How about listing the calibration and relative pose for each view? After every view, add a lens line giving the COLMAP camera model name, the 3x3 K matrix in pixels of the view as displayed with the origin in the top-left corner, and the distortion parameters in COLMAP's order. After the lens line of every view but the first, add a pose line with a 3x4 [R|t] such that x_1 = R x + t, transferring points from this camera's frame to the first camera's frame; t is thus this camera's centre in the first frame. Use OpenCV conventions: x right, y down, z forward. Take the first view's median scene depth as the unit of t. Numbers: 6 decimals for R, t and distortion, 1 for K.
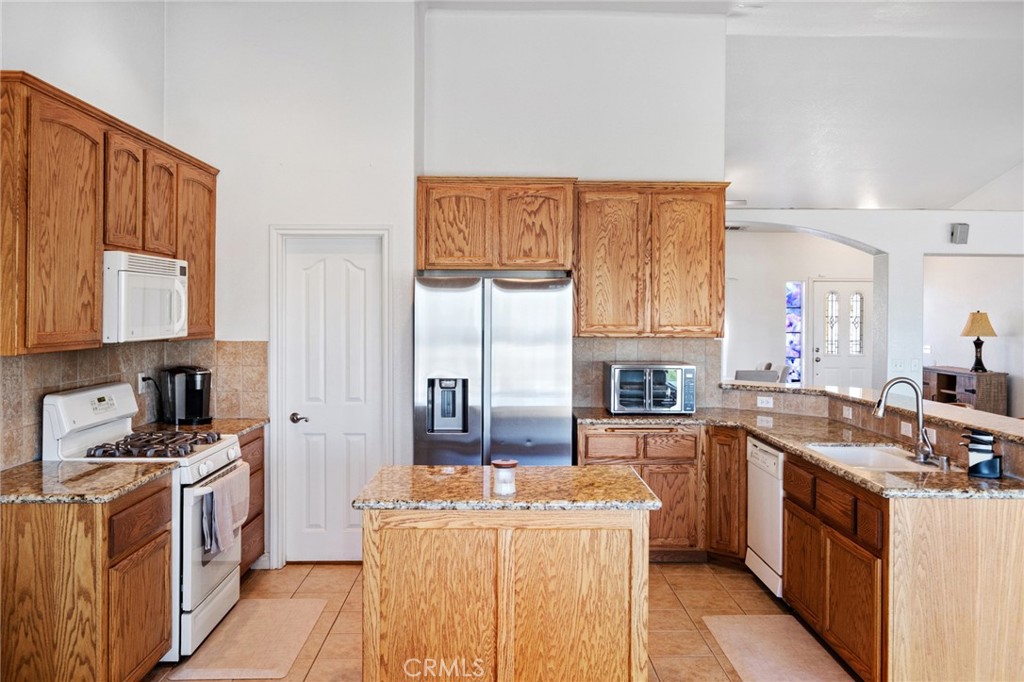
lens RADIAL K [[859.8, 0, 513.1], [0, 859.8, 321.4], [0, 0, 1]] dist [-0.004099, 0.009497]
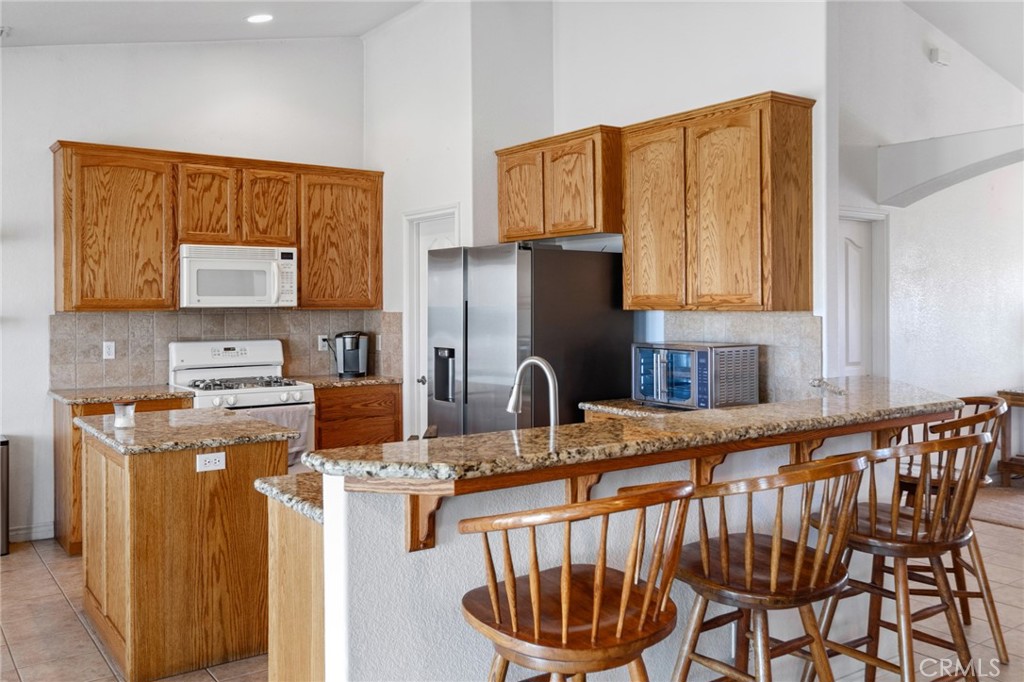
lens RADIAL K [[868.2, 0, 512.0], [0, 868.2, 306.0], [0, 0, 1]] dist [0.001470, 0.002755]
pose [[0.569199, -0.003547, -0.822192, 0.753264], [-0.004541, 0.999962, -0.007457, 0.022002], [0.822187, 0.007978, 0.569161, 0.440609]]
